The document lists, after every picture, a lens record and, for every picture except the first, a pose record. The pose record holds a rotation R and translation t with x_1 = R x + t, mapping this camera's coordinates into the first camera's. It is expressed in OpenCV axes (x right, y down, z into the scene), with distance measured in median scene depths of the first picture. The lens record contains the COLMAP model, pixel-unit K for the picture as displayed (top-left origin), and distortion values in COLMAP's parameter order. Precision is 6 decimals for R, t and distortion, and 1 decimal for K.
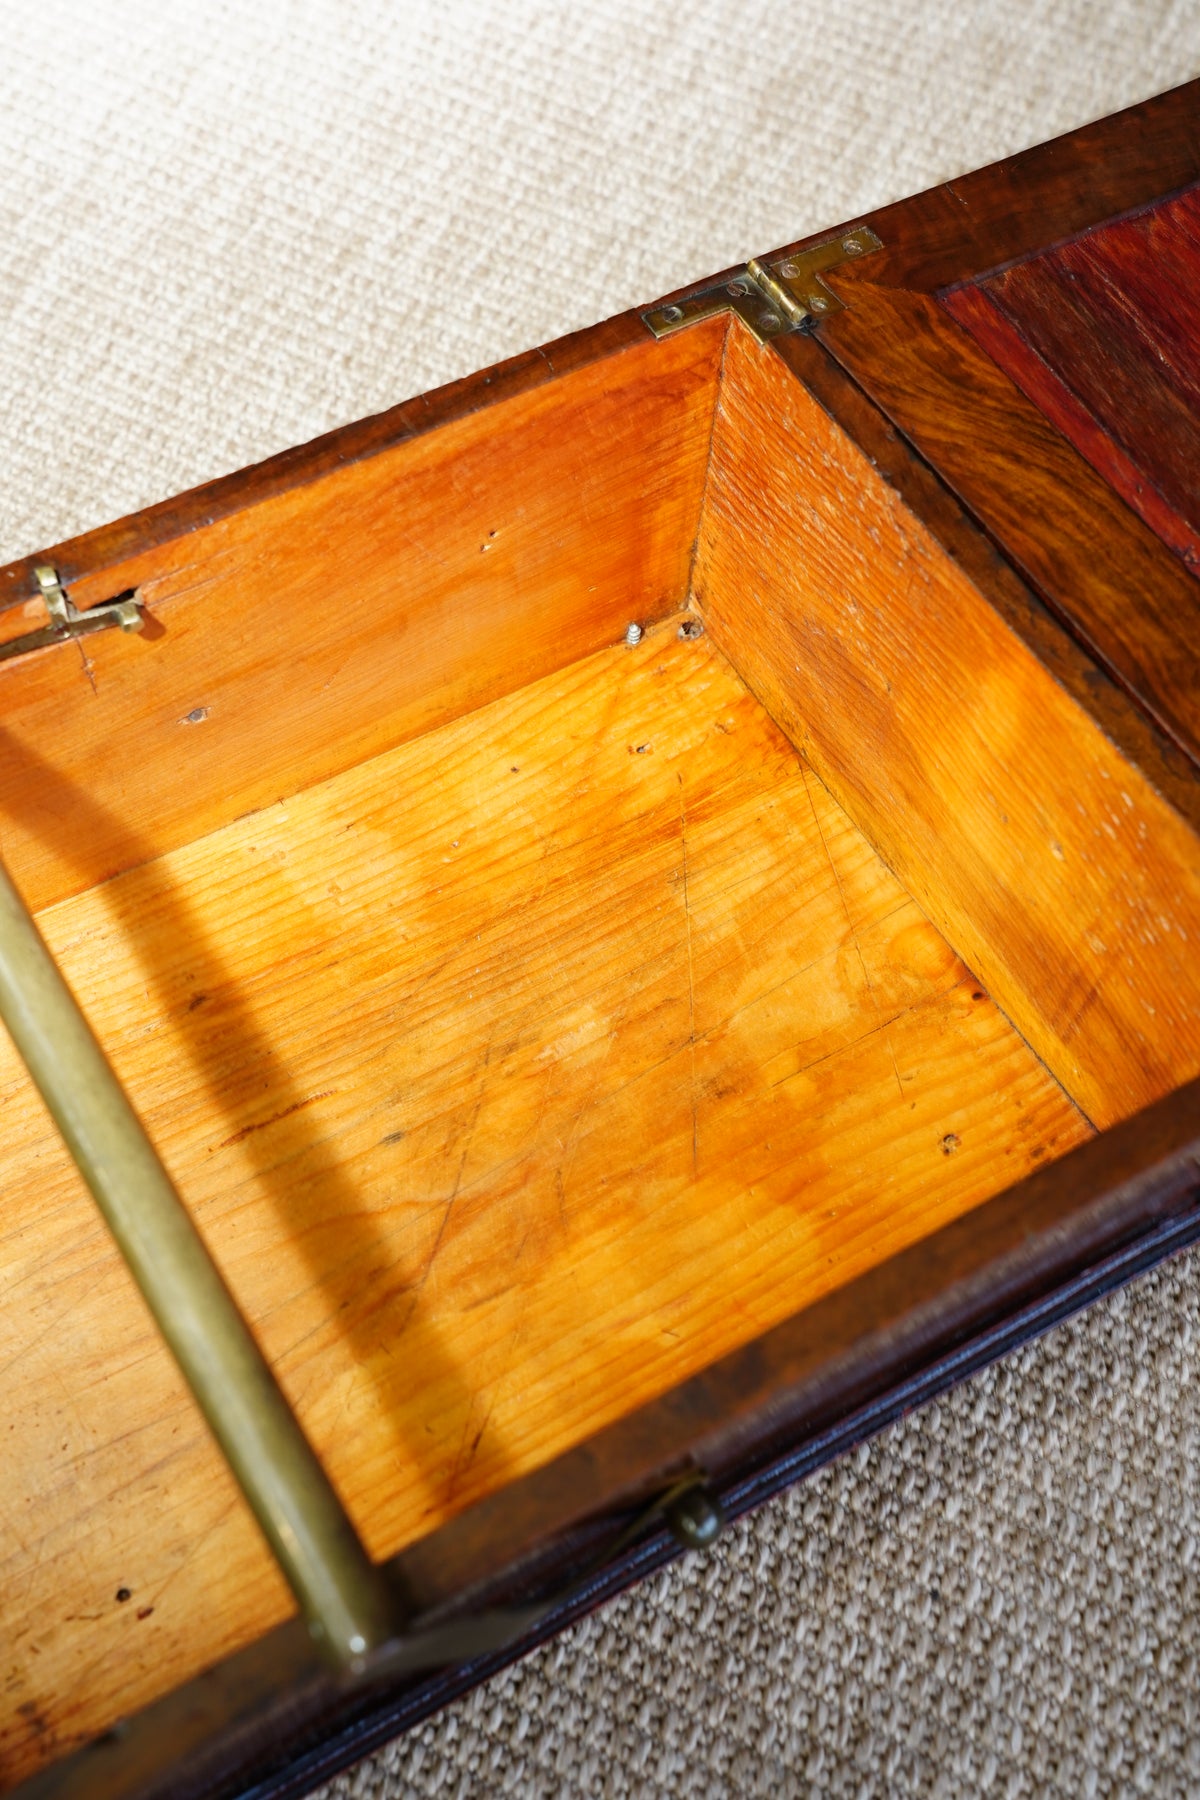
lens RADIAL K [[2013.7, 0, 600.8], [0, 2013.7, 909.4], [0, 0, 1]] dist [0.112754, 0.000000]
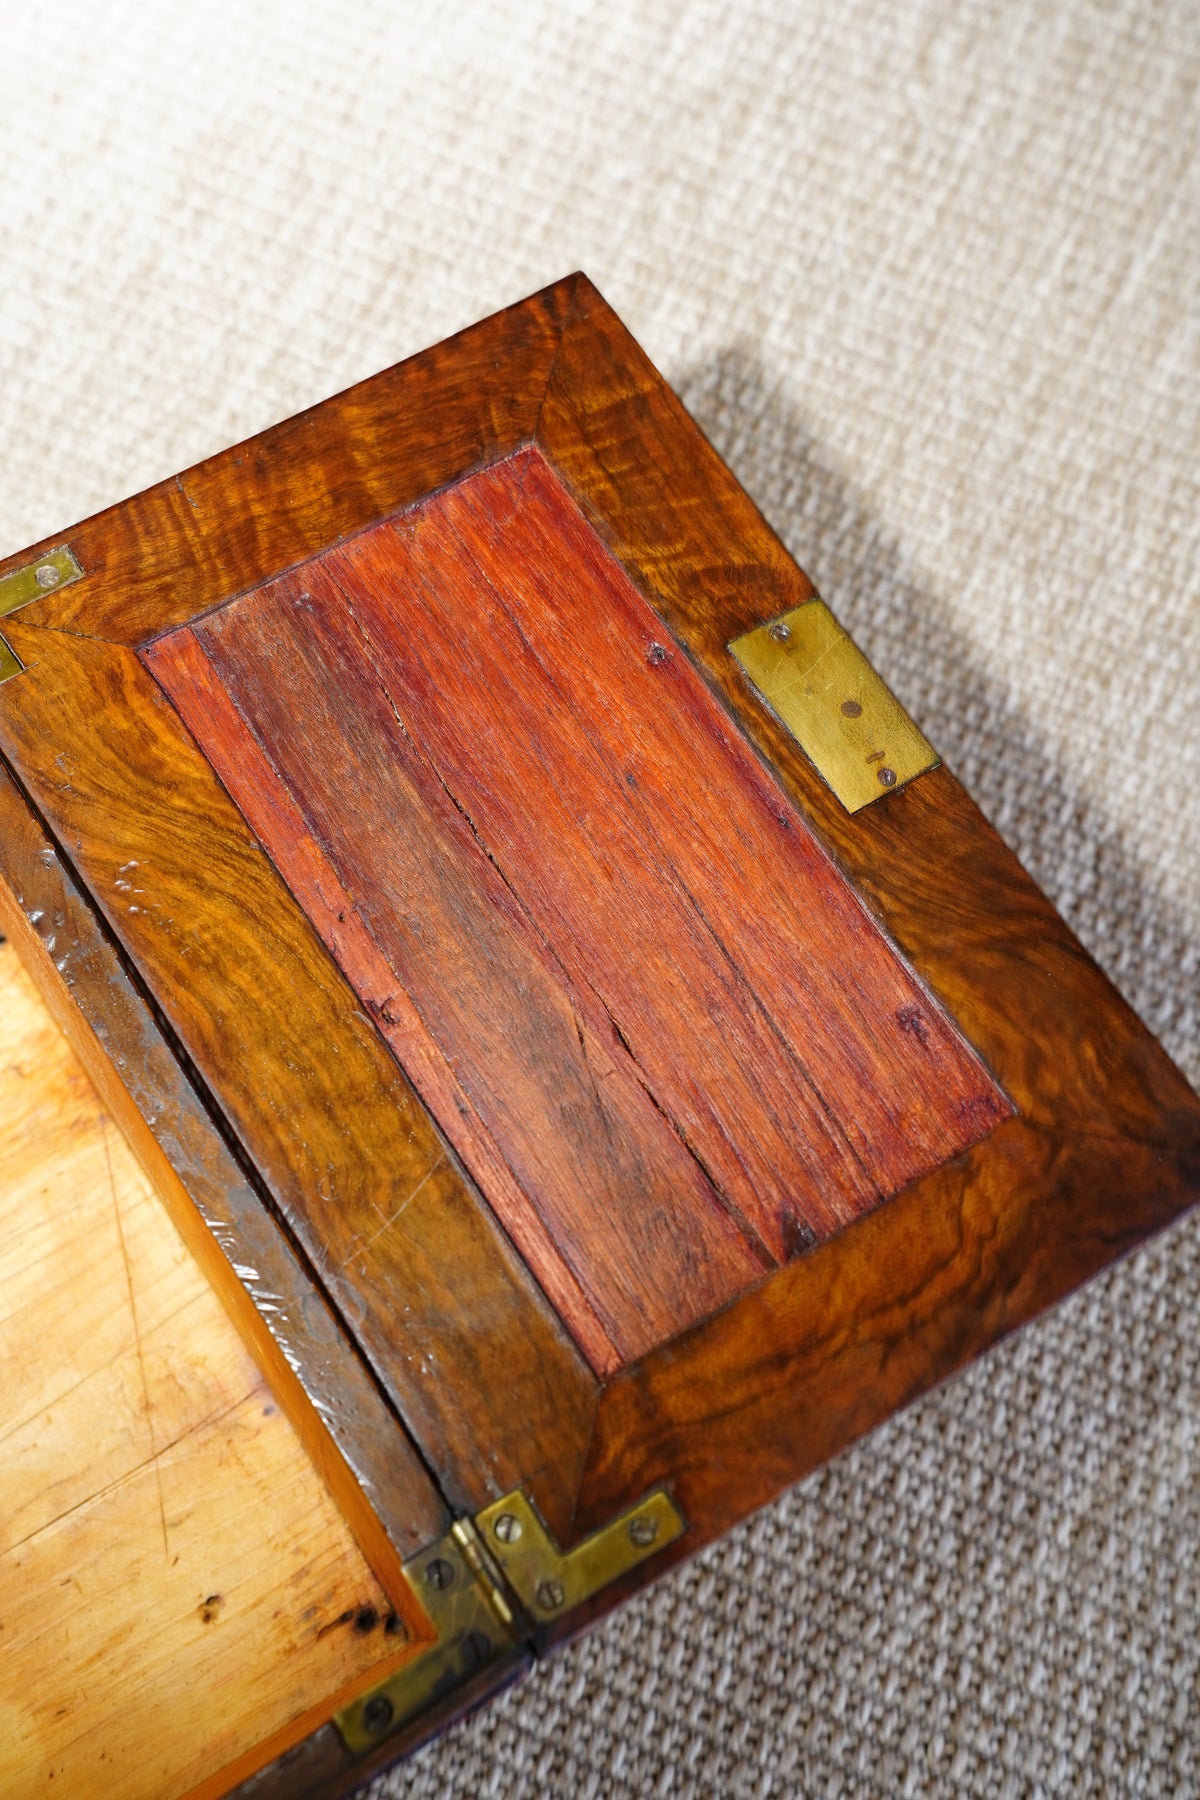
lens RADIAL K [[2013.7, 0, 608.0], [0, 2013.7, 900.4], [0, 0, 1]] dist [0.112754, 0.000000]
pose [[0.999306, -0.033831, -0.015610, 0.343756], [0.035963, 0.985337, 0.166783, -0.309615], [0.009739, -0.167229, 0.985870, 0.154575]]
